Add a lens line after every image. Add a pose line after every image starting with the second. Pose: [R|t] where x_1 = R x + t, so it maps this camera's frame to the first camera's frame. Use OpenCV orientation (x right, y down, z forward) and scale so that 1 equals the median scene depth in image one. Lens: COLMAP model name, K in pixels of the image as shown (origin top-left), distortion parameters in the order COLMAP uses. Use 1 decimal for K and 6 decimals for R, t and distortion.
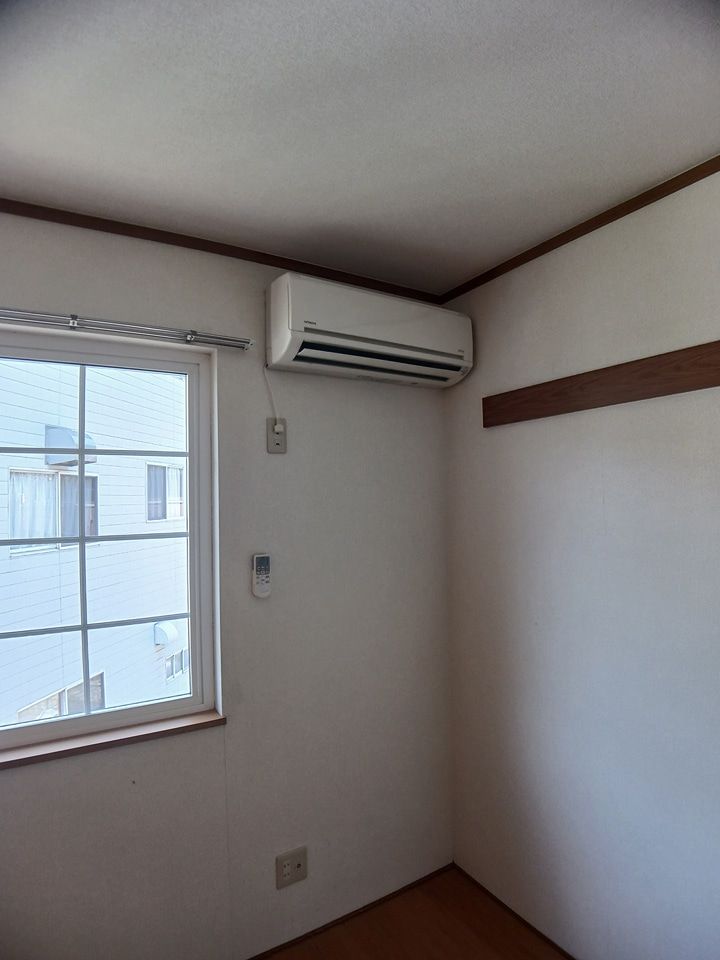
lens RADIAL K [[520.4, 0, 359.5], [0, 520.4, 484.7], [0, 0, 1]] dist [-0.067480, -0.000395]
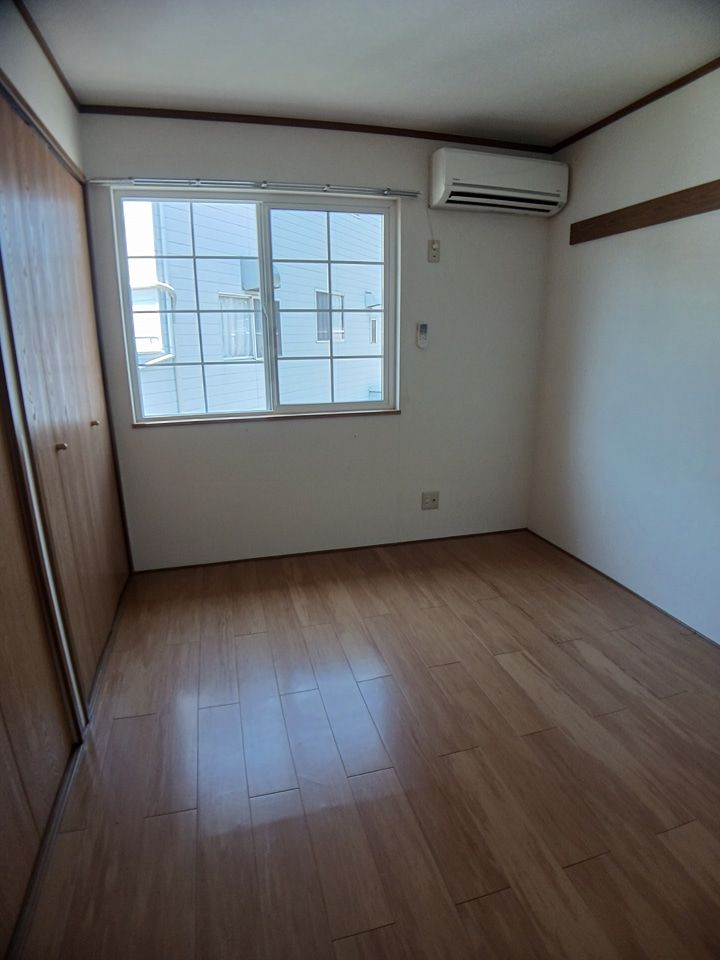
lens RADIAL K [[520.4, 0, 365.1], [0, 520.4, 475.3], [0, 0, 1]] dist [-0.067480, -0.000395]
pose [[0.957550, 0.091465, -0.273372, 0.149534], [-0.007773, 0.956175, 0.292692, 0.116484], [0.288163, -0.278143, 0.916296, -0.804346]]
